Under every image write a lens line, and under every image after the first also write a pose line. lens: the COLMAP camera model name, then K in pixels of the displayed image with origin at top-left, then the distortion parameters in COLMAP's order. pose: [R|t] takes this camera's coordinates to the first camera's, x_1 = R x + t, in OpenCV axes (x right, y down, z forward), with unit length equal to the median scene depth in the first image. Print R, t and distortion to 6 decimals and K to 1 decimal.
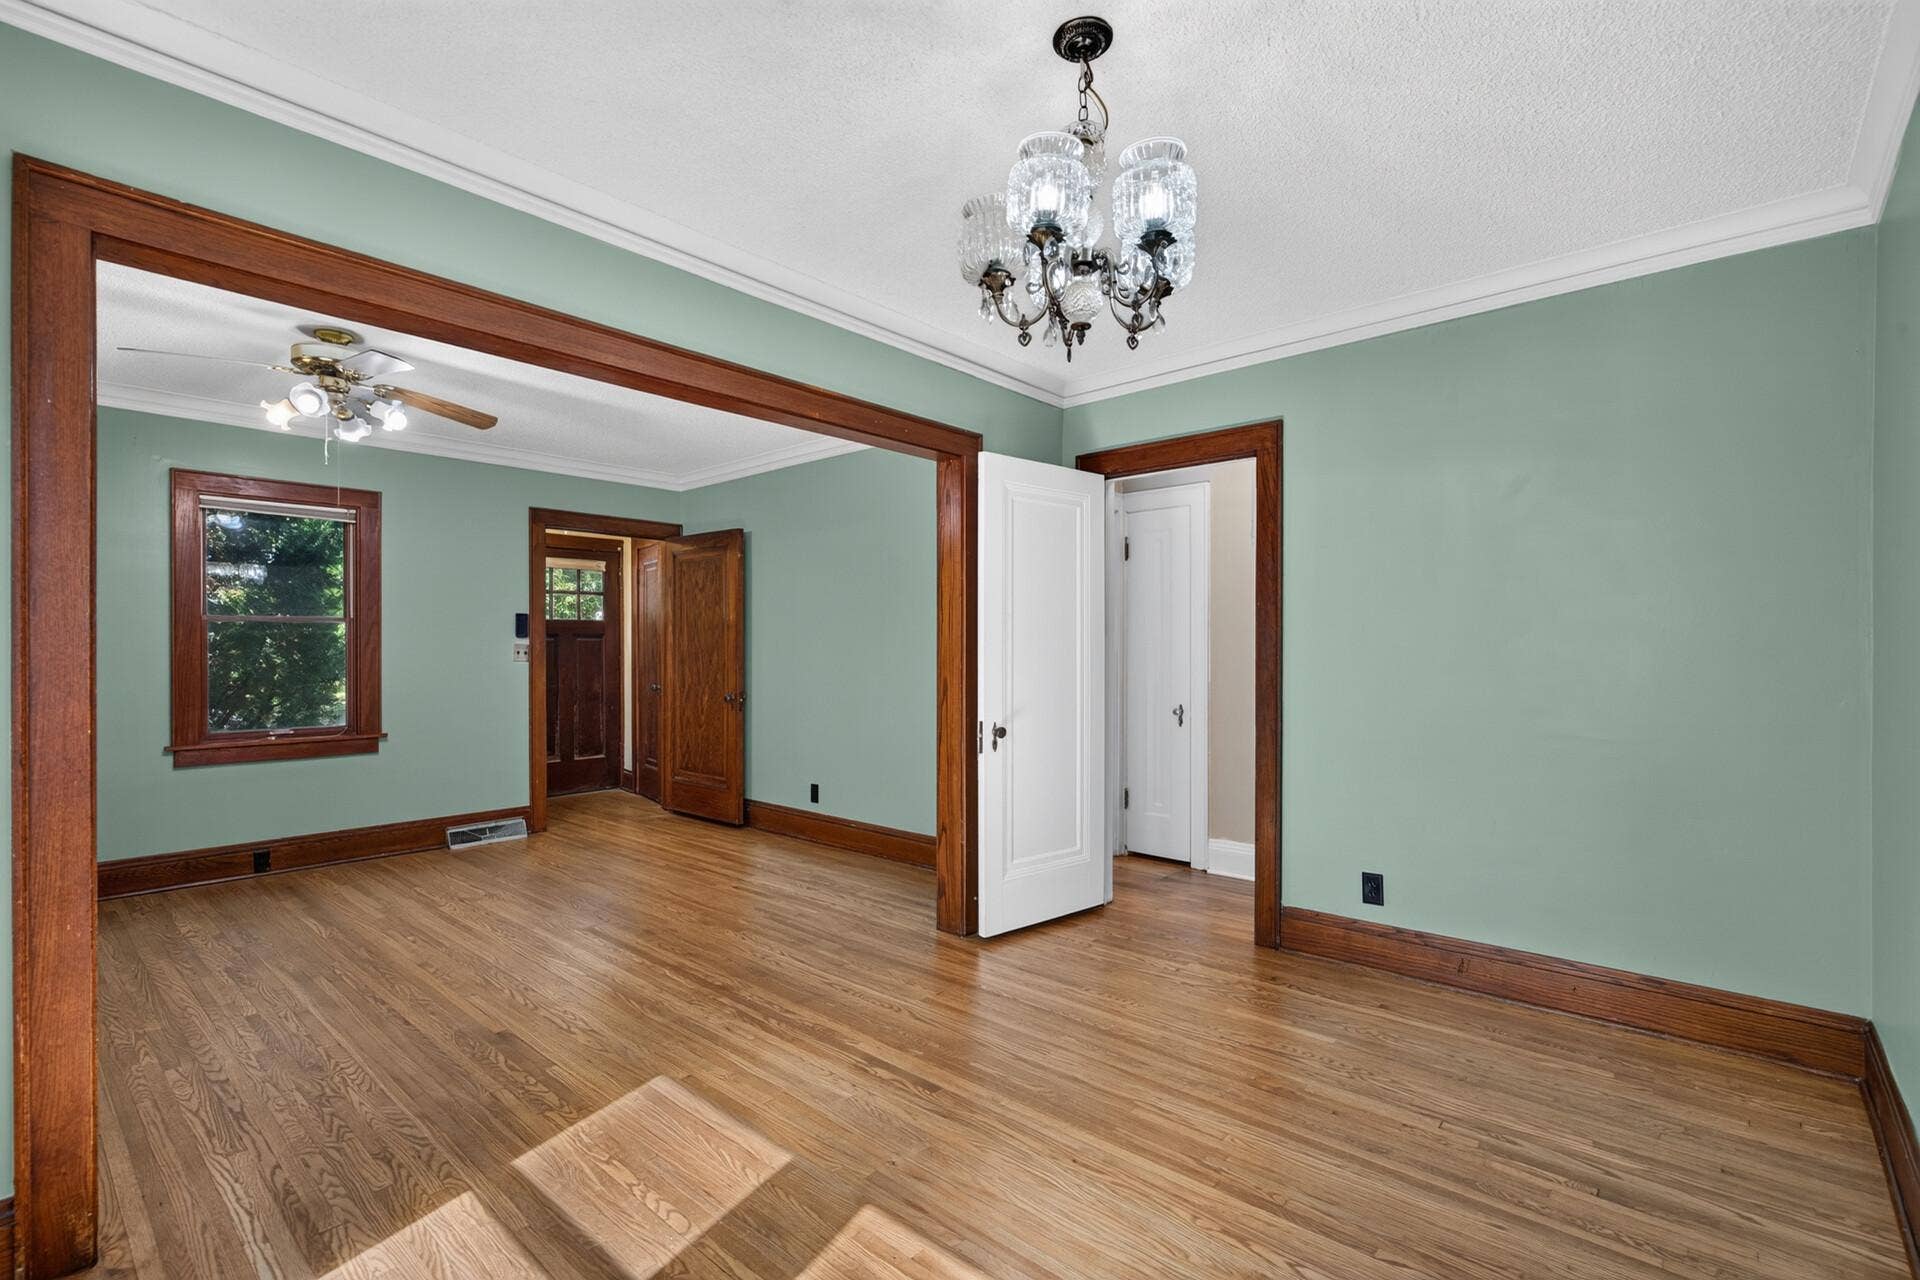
lens RADIAL K [[872.6, 0, 959.1], [0, 872.6, 647.5], [0, 0, 1]] dist [0.002640, 0.000082]
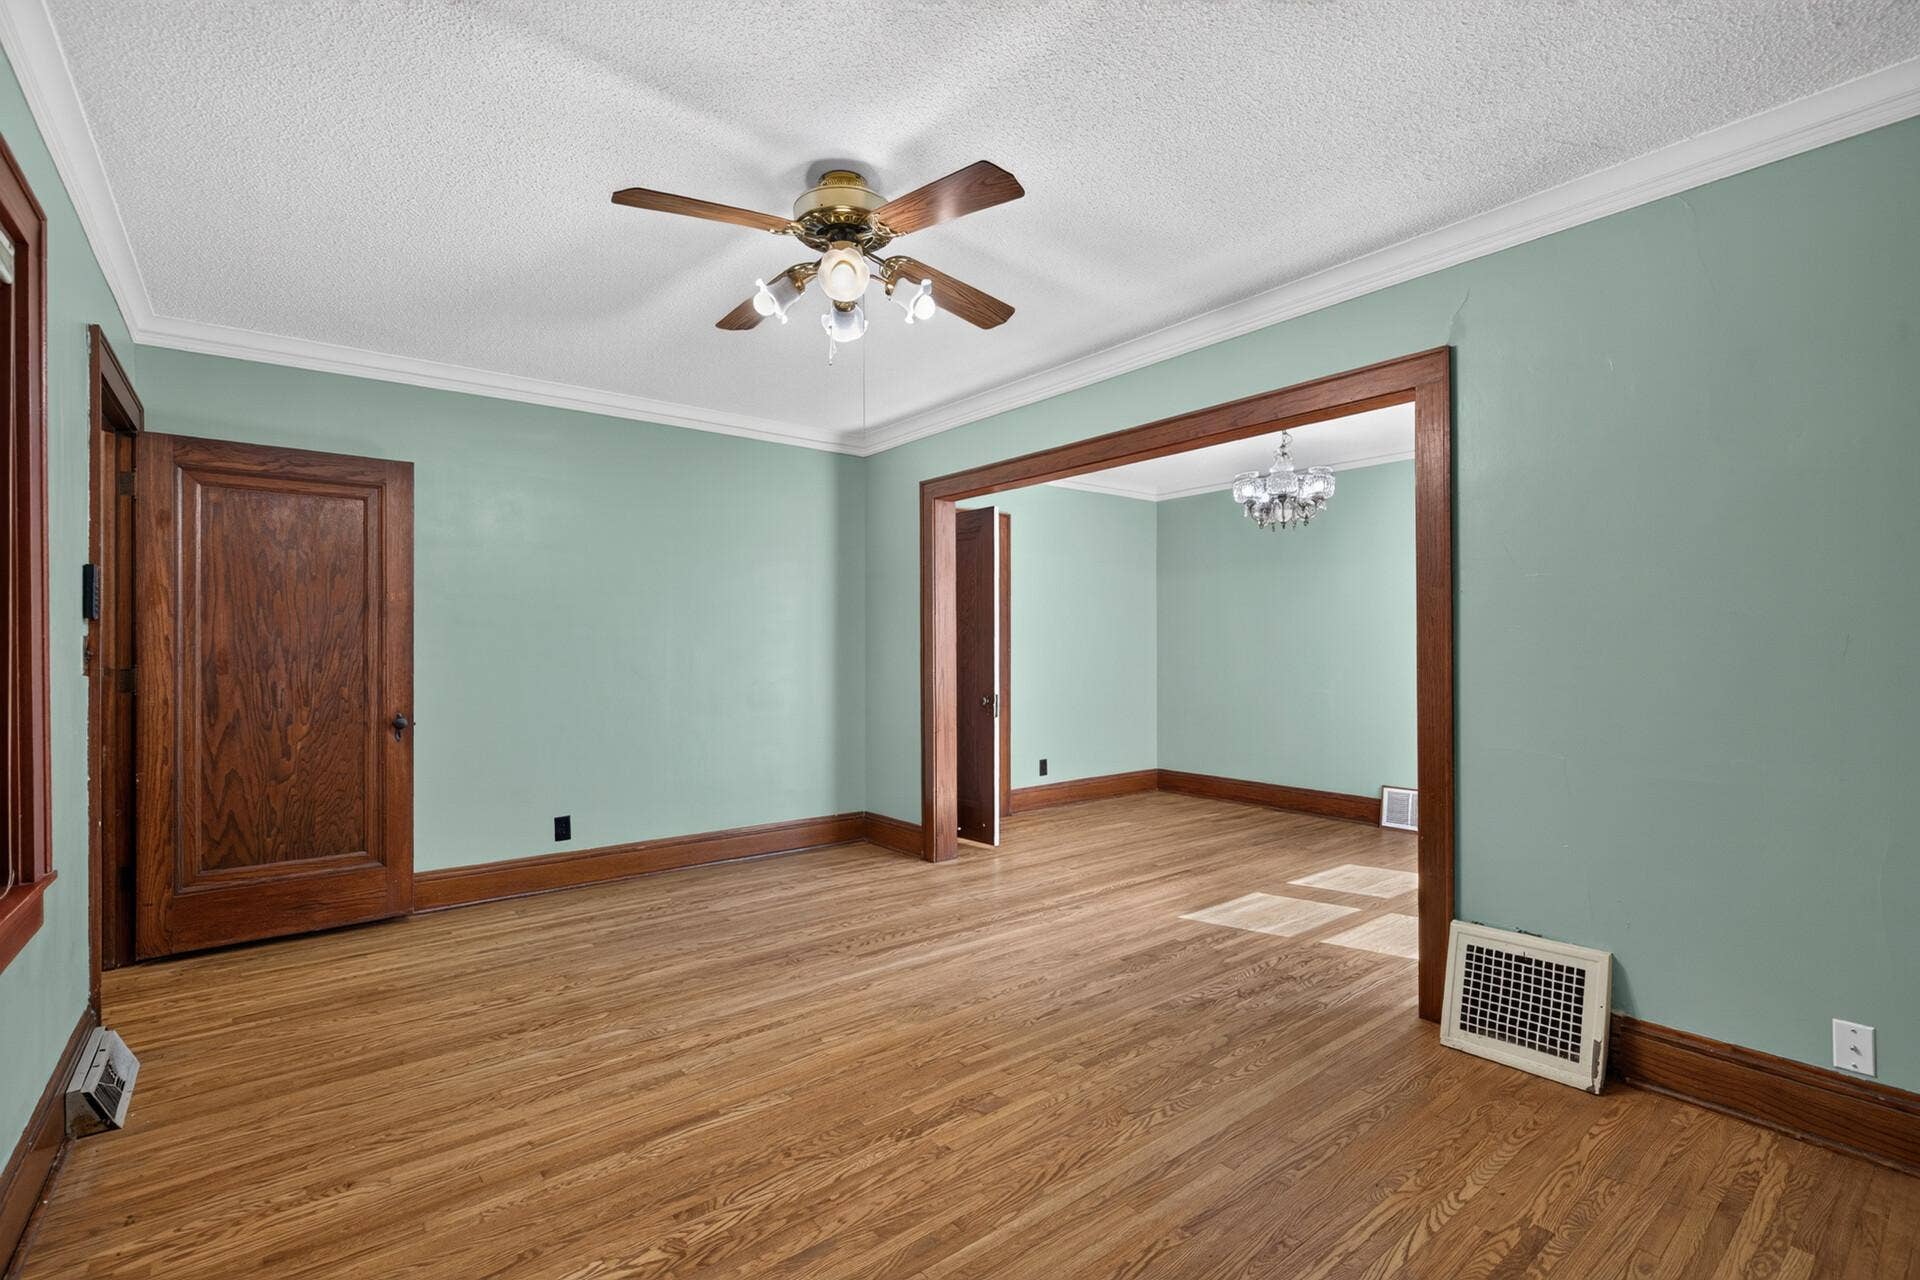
lens RADIAL K [[872.6, 0, 959.1], [0, 872.6, 647.5], [0, 0, 1]] dist [0.002640, 0.000082]
pose [[0.170474, -0.002081, 0.985360, -1.301631], [0.003545, 0.999993, 0.001499, 0.004928], [-0.985356, 0.003238, 0.170480, 0.754474]]
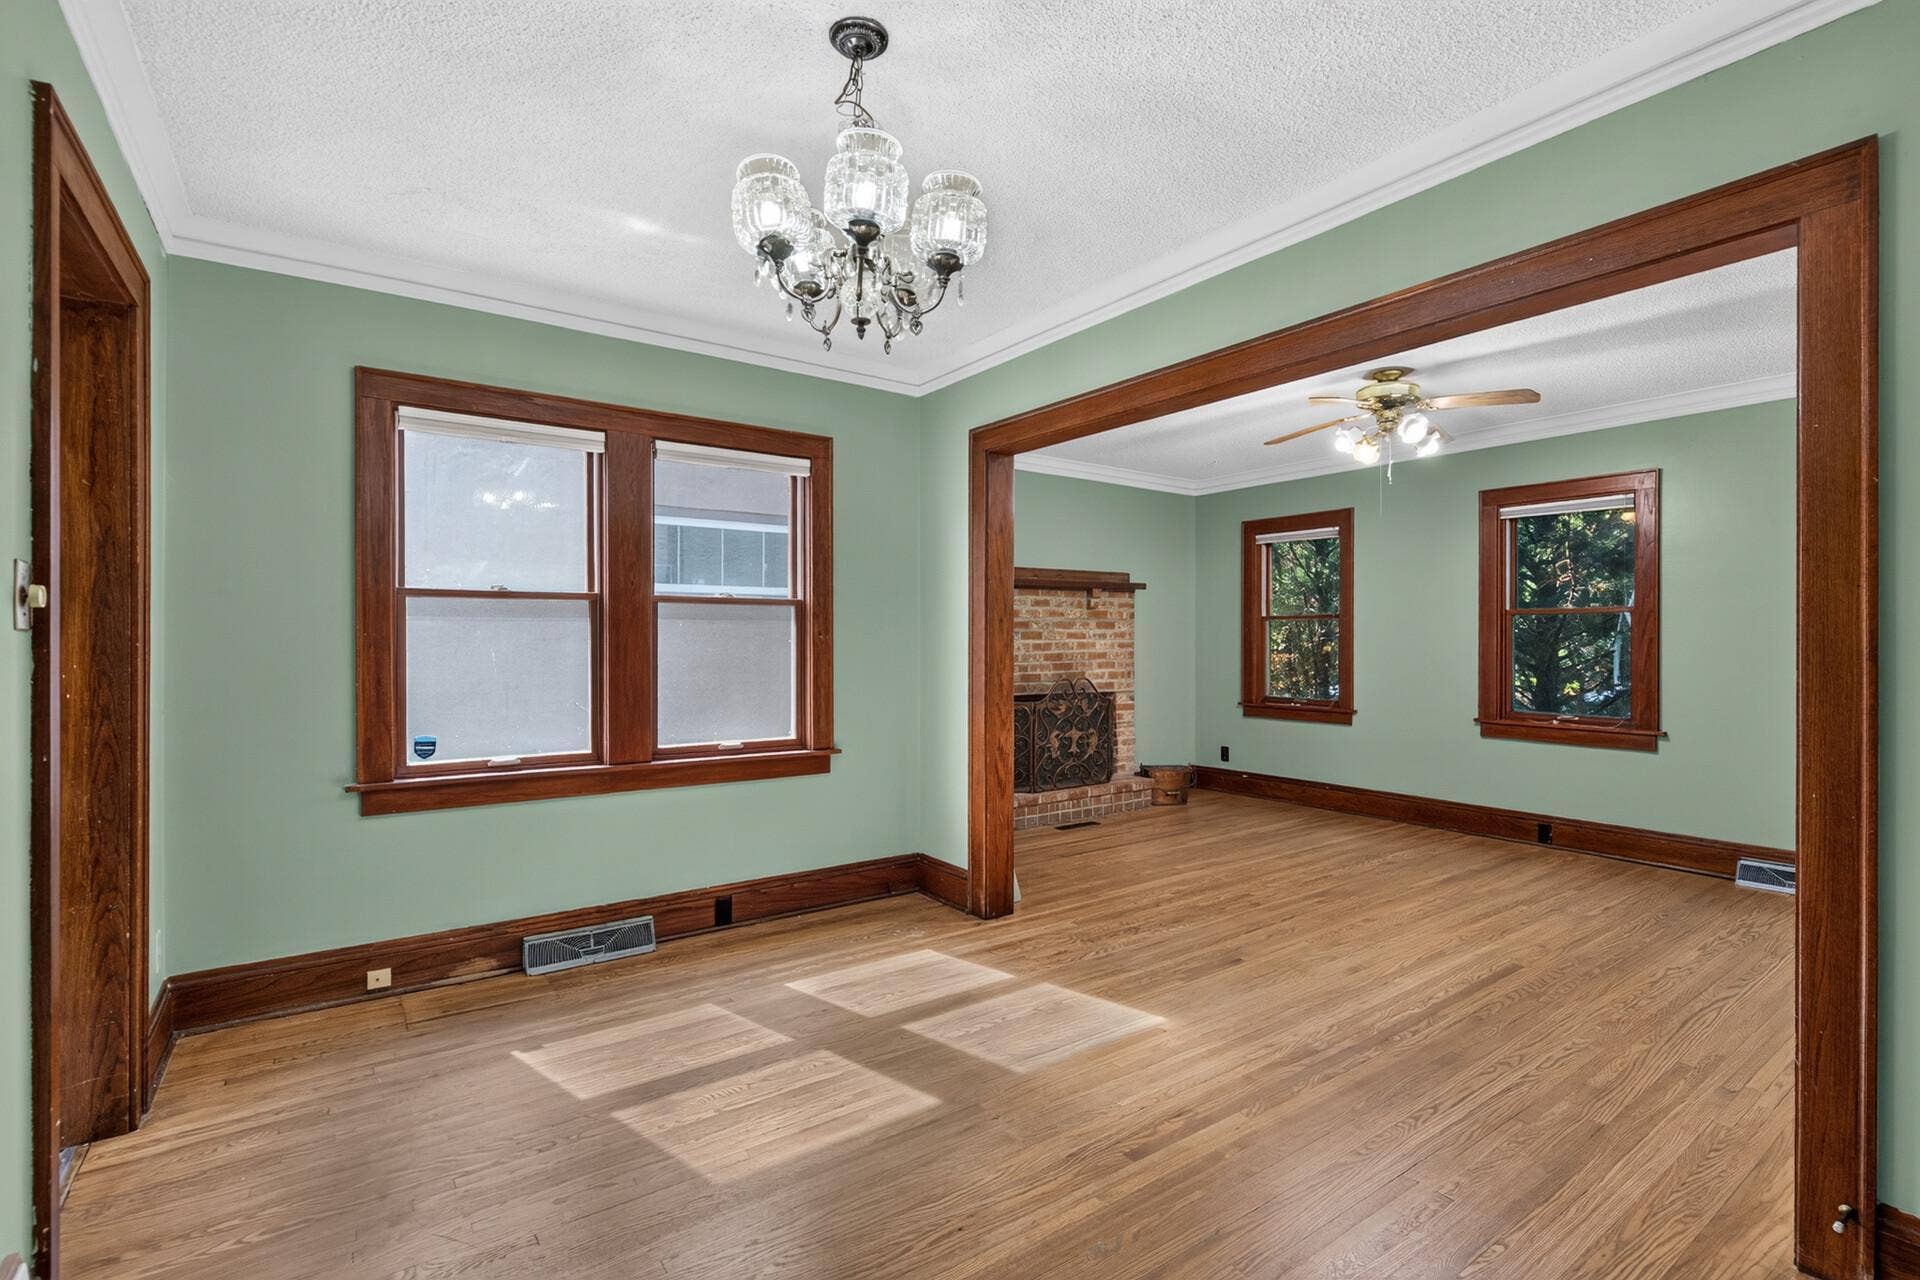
lens RADIAL K [[881.2, 0, 960.0], [0, 881.2, 640.0], [0, 0, 1]] dist [0.004245, 0.000138]
pose [[-0.223264, 0.004854, -0.974746, 0.551121], [0.000946, 0.999988, 0.004763, -0.003575], [0.974757, 0.000142, -0.223266, 0.664673]]
